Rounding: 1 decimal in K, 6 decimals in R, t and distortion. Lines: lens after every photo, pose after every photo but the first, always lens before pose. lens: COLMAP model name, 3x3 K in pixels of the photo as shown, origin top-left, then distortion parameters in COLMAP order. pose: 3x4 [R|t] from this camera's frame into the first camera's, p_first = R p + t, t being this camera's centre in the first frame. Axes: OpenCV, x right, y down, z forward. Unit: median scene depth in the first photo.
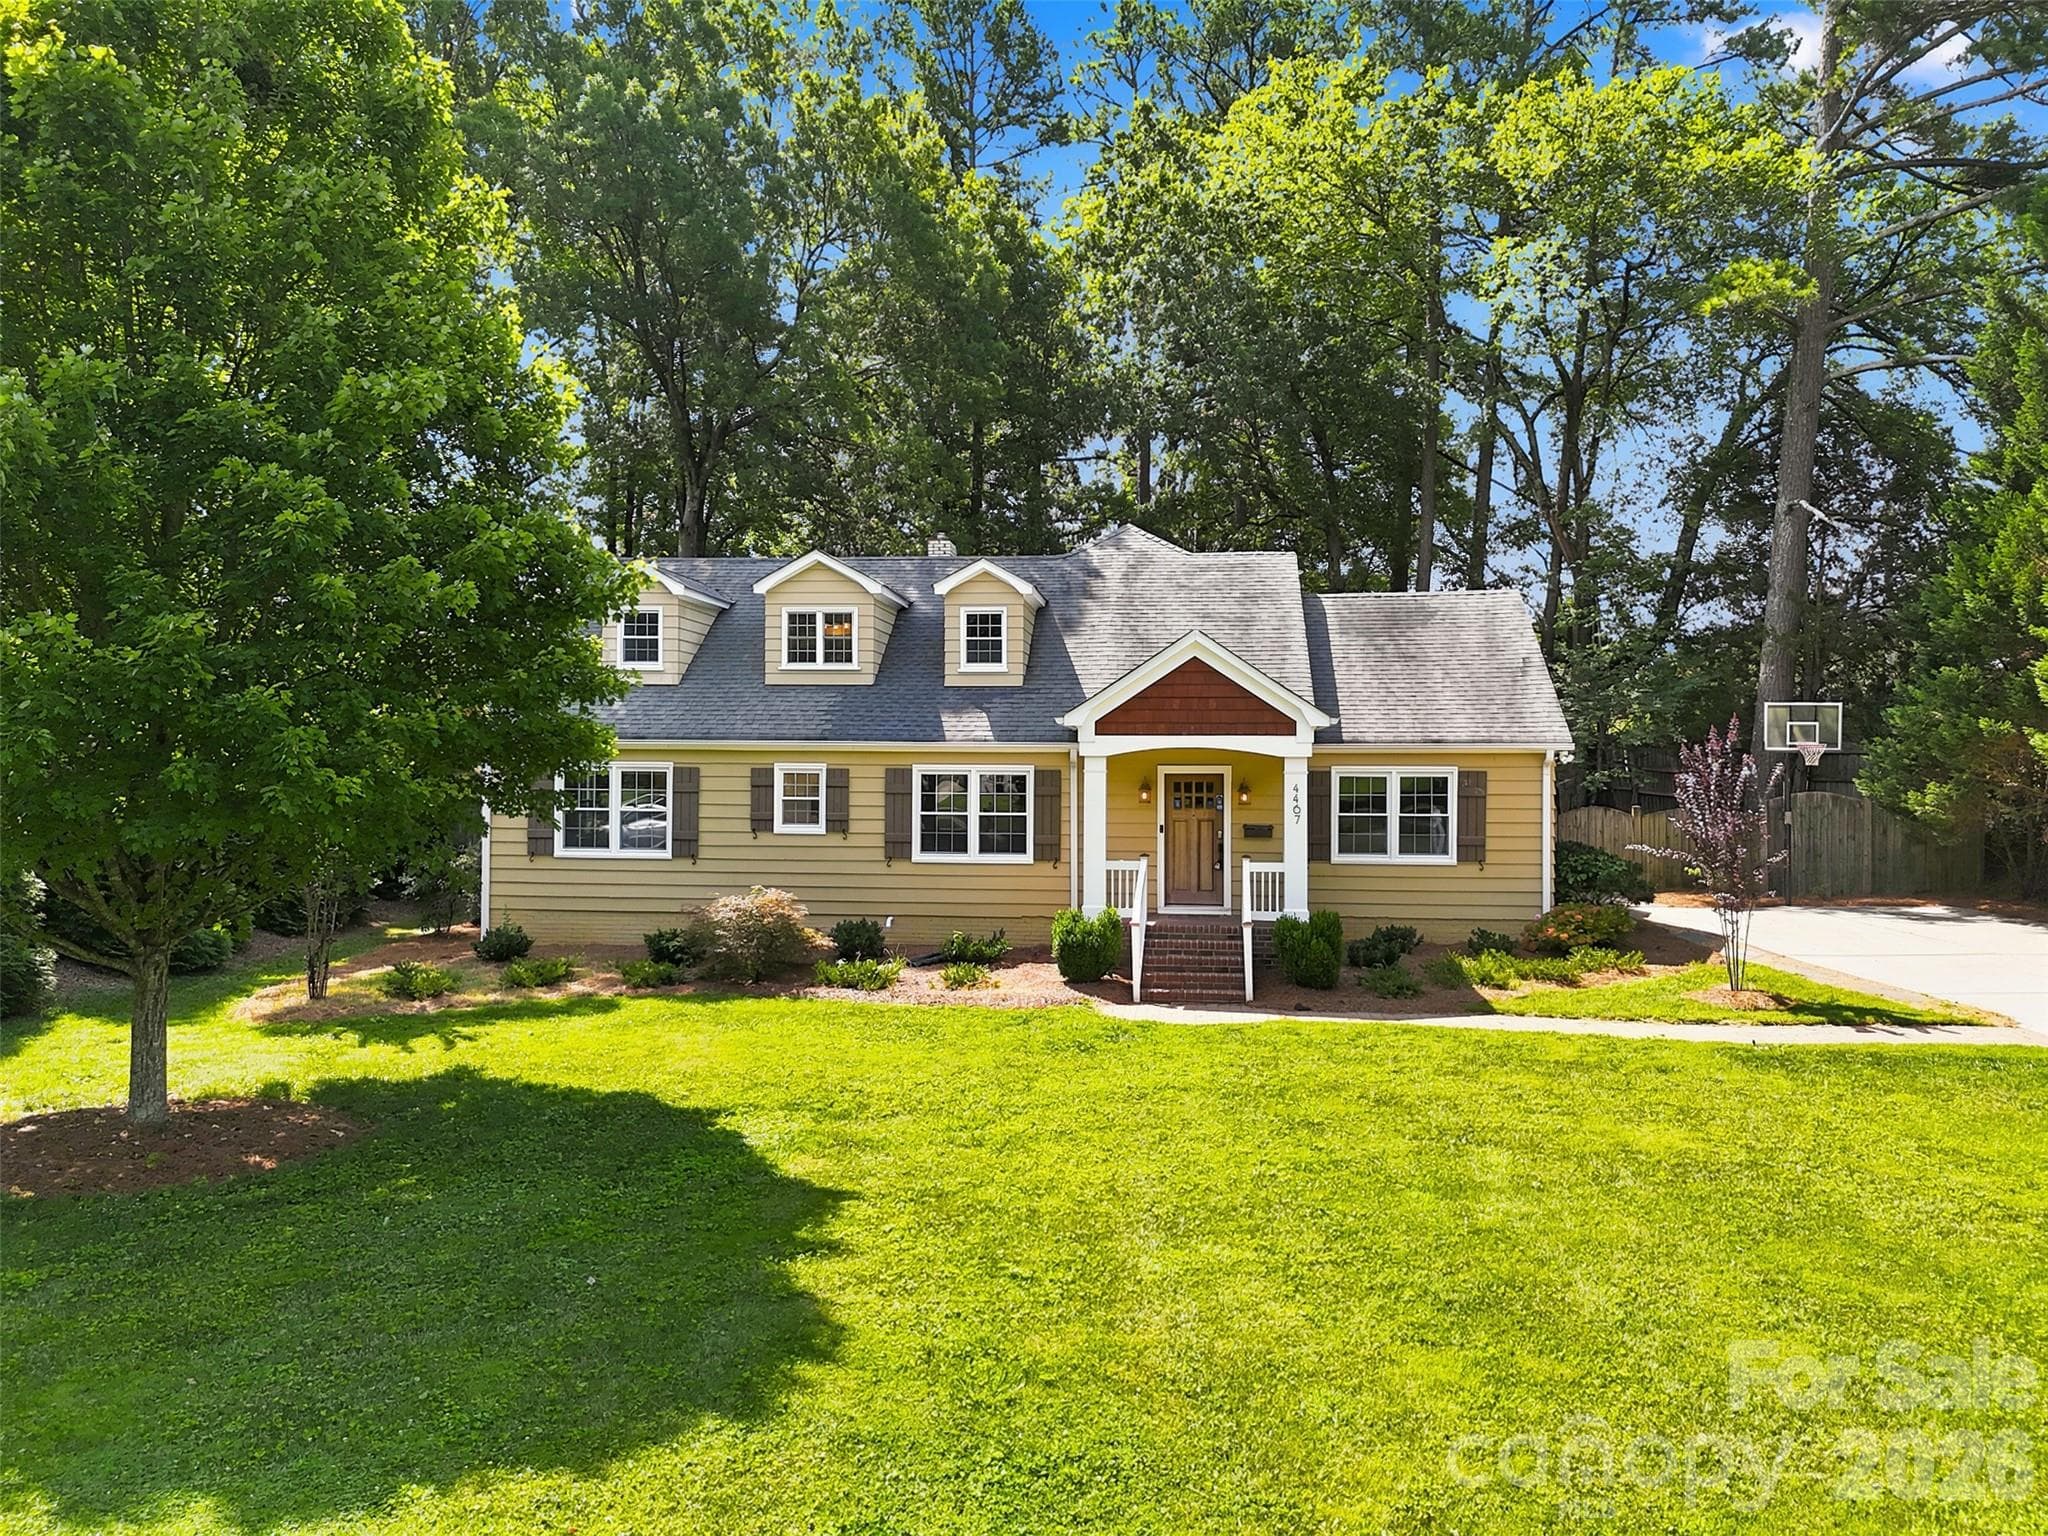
lens RADIAL K [[1478.6, 0, 973.0], [0, 1478.6, 758.8], [0, 0, 1]] dist [0.009156, -0.033829]
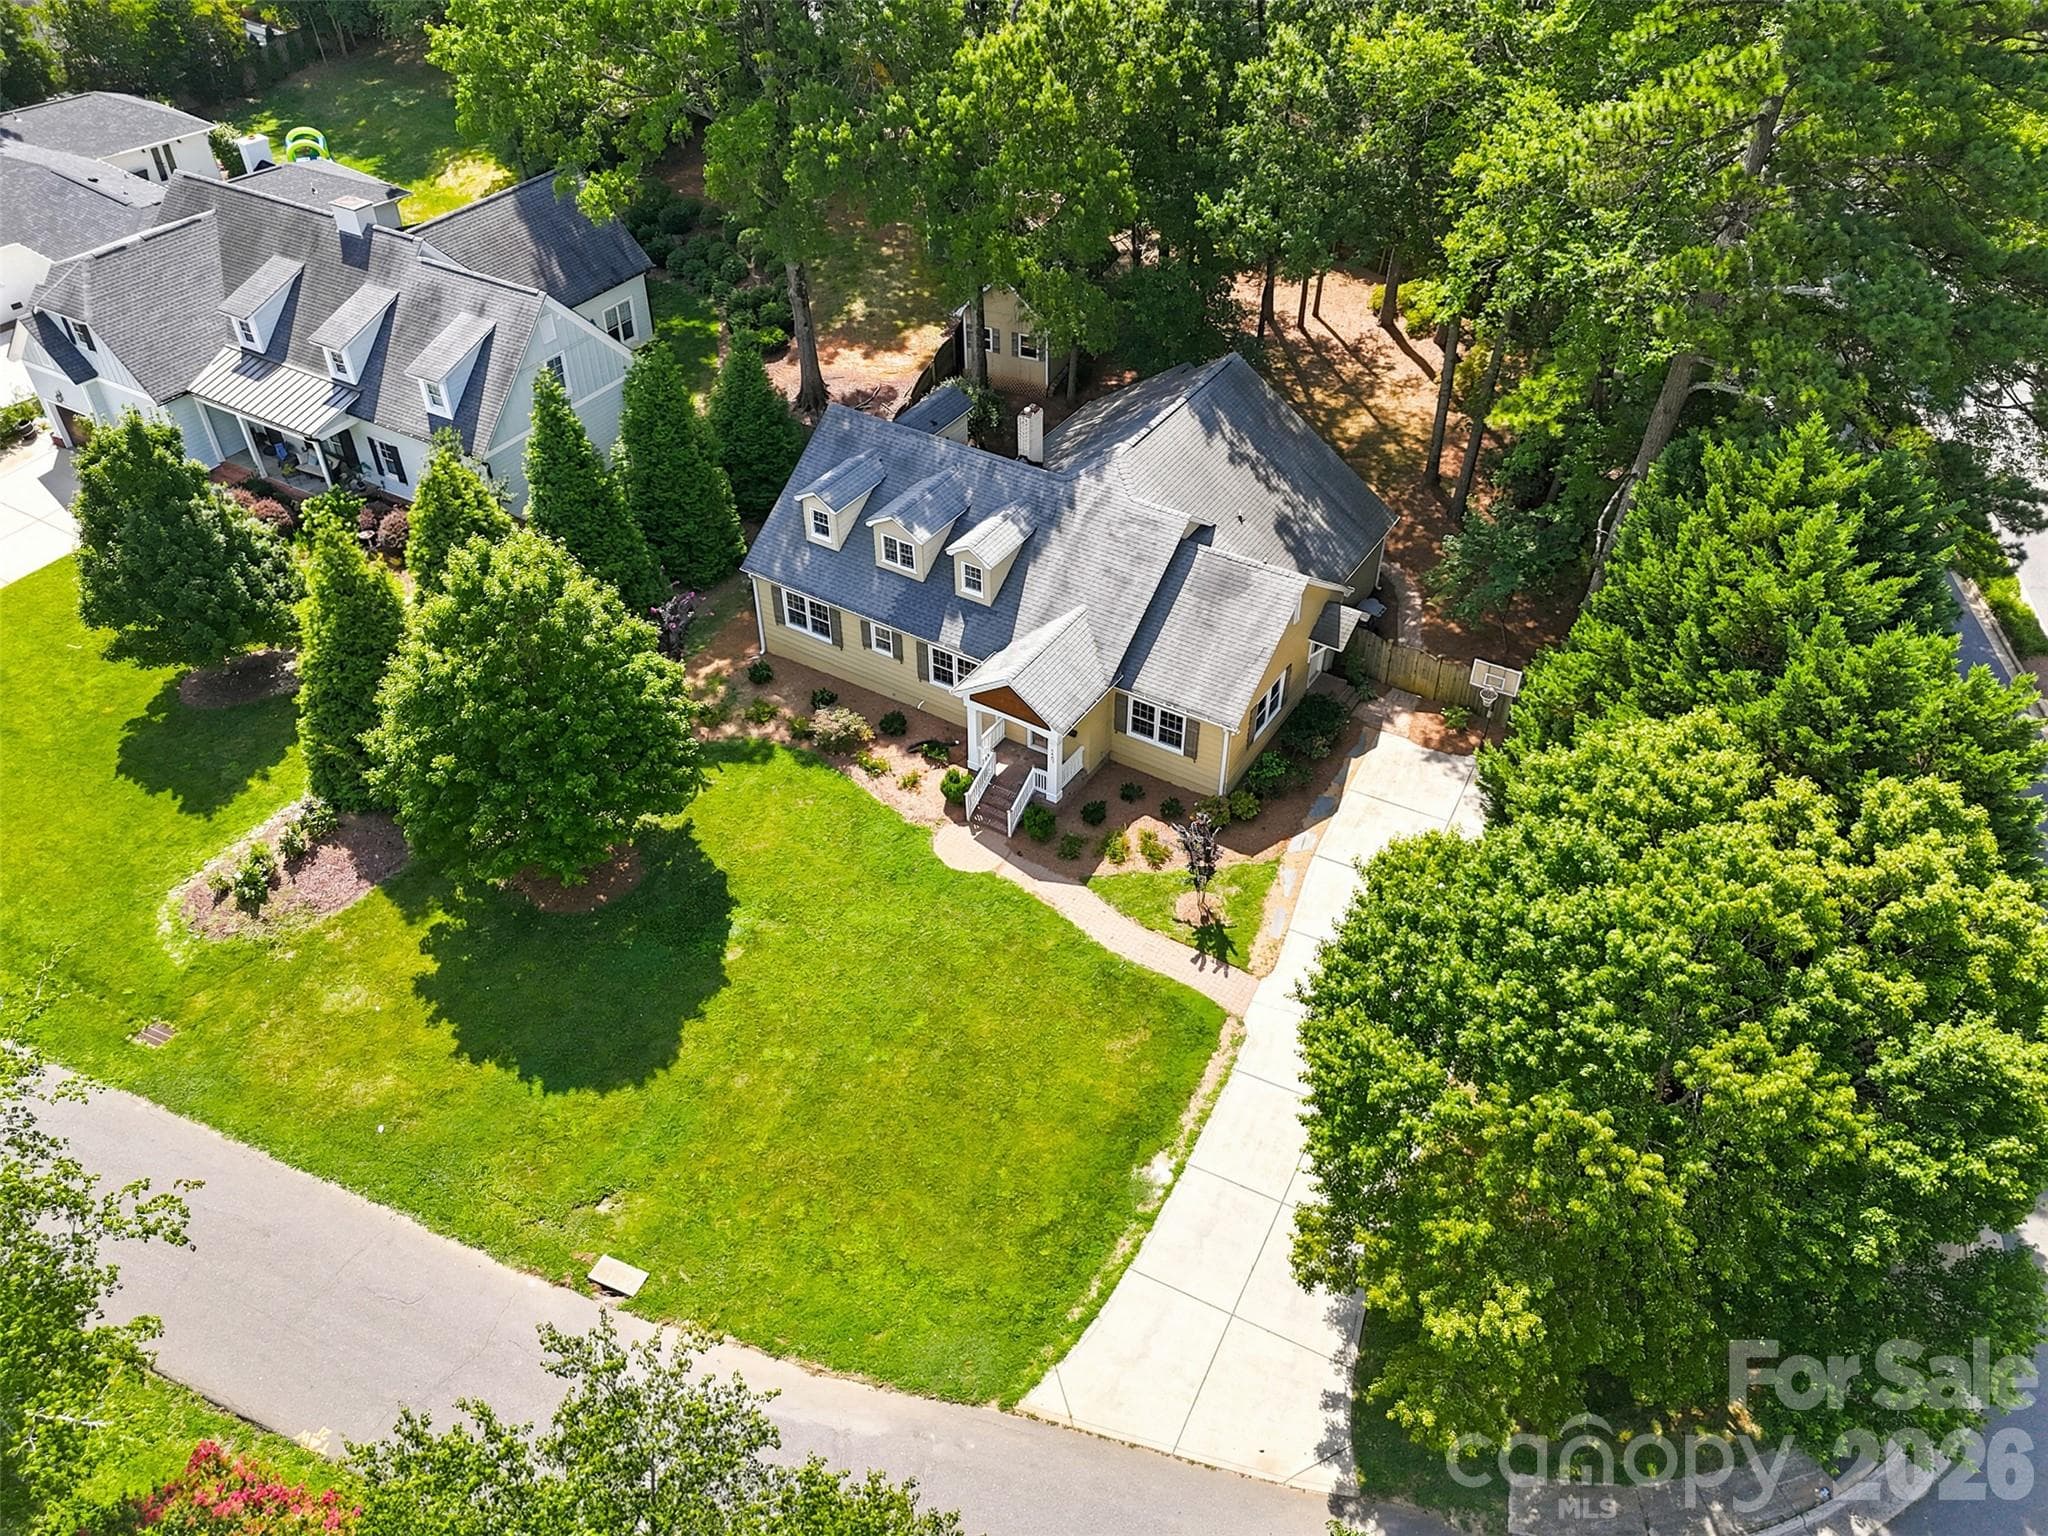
lens RADIAL K [[1478.6, 0, 1008.4], [0, 1478.6, 766.7], [0, 0, 1]] dist [0.009156, -0.033829]
pose [[0.906563, 0.257134, -0.334704, 0.752577], [0.021538, 0.763786, 0.645110, -1.131777], [0.421522, -0.592042, 0.686882, -0.398047]]
